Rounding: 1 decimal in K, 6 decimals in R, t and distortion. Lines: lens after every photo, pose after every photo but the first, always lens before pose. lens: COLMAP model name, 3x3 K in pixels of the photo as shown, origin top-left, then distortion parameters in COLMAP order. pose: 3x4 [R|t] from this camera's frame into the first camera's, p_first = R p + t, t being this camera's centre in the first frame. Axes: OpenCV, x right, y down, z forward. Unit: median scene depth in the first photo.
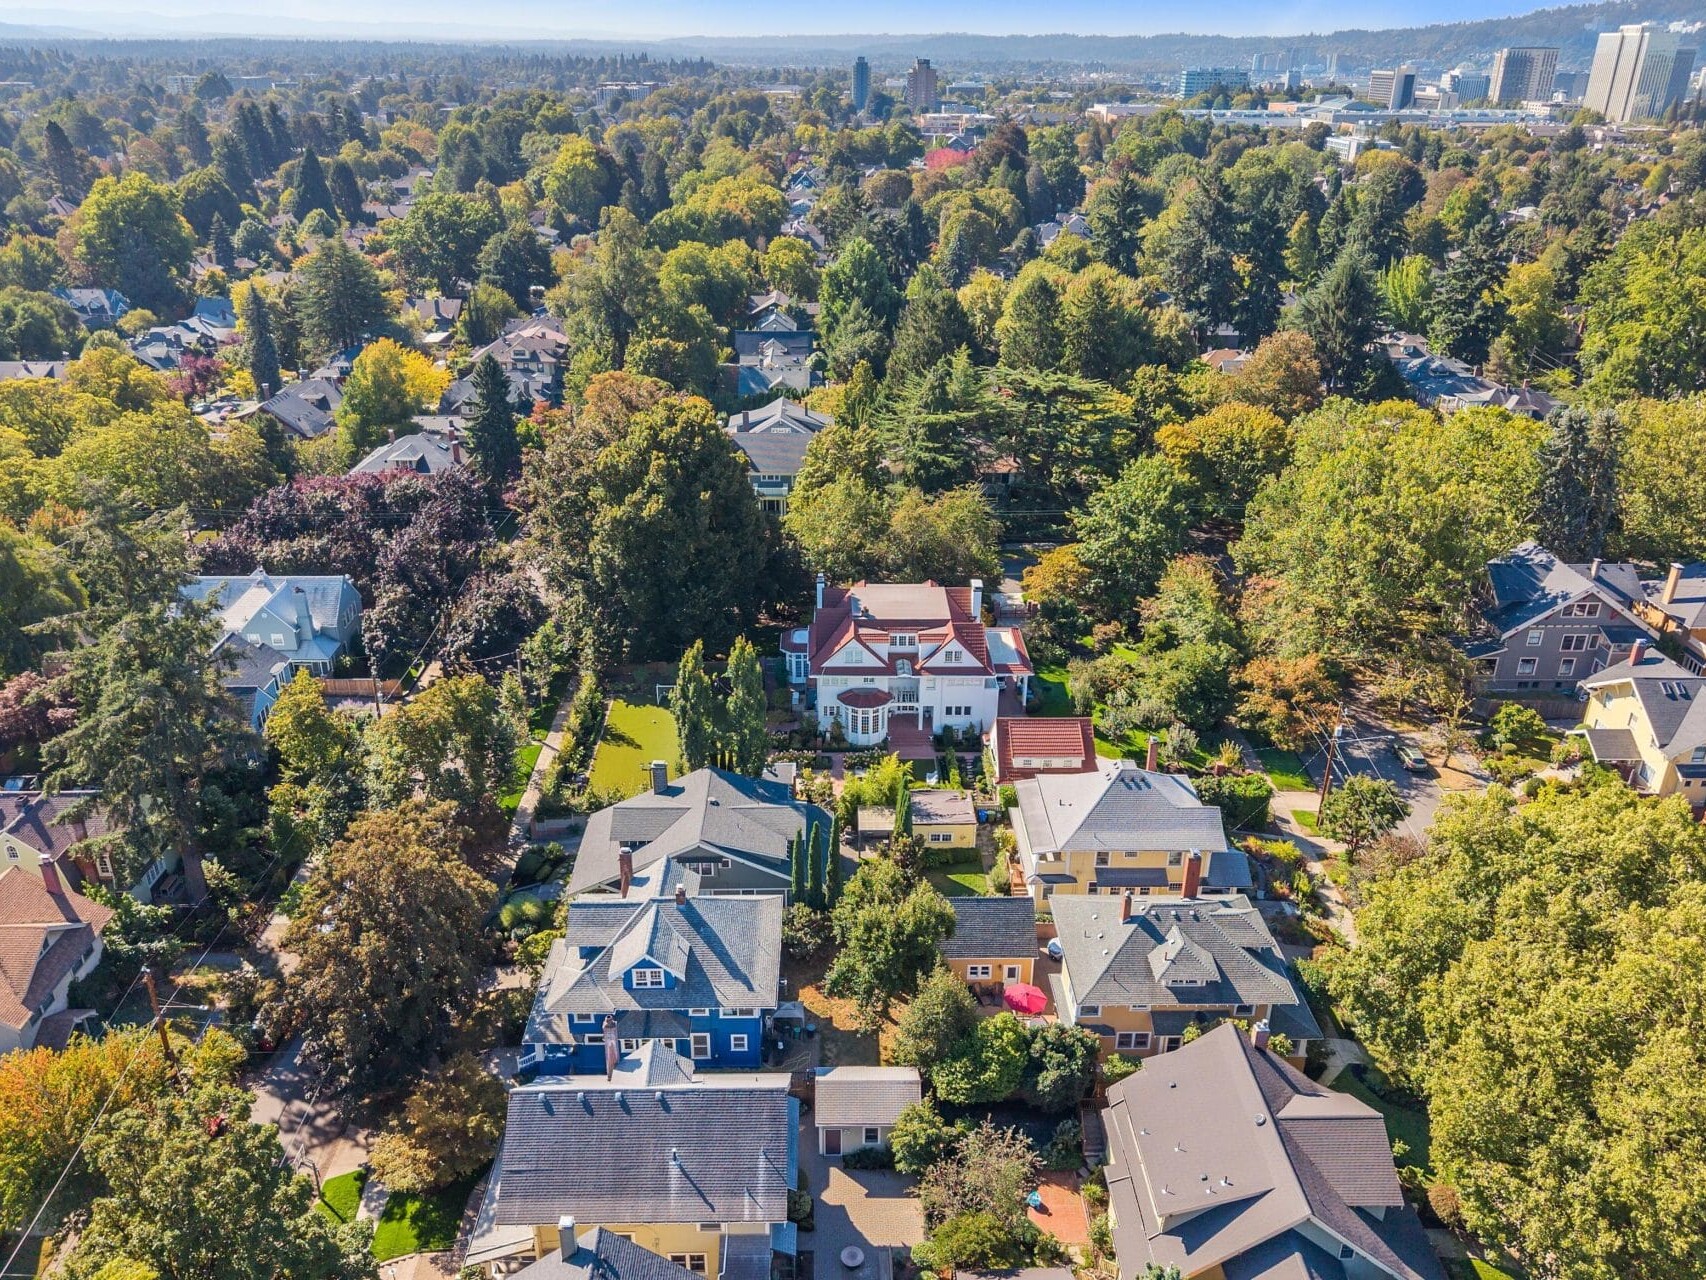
lens RADIAL K [[1301.0, 0, 857.2], [0, 1301.0, 630.3], [0, 0, 1]] dist [0.049737, -0.051745]
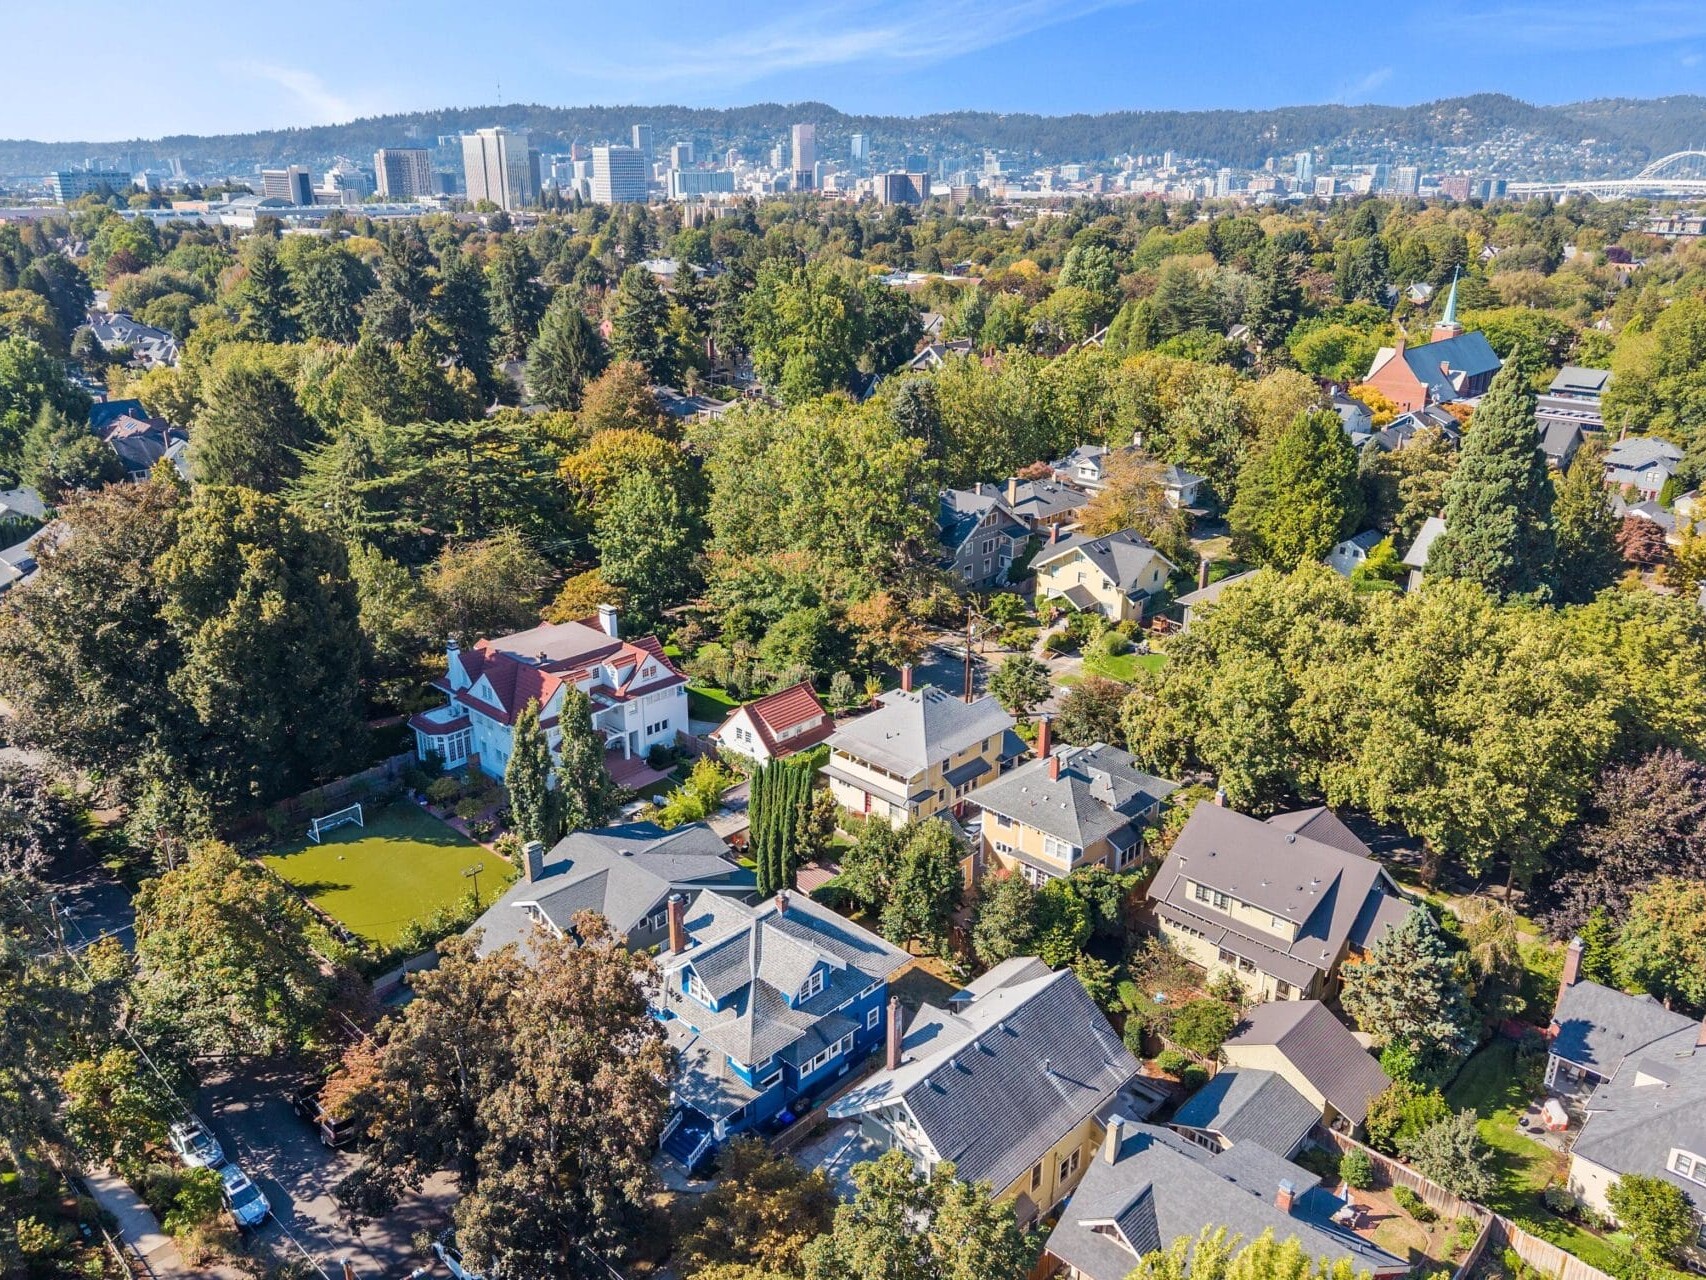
lens RADIAL K [[1301.0, 0, 857.2], [0, 1301.0, 630.3], [0, 0, 1]] dist [0.049737, -0.051745]
pose [[0.696583, -0.248039, 0.673238, -0.465639], [0.295489, 0.954246, 0.045834, -0.009393], [-0.653803, 0.167007, 0.738004, 0.154304]]
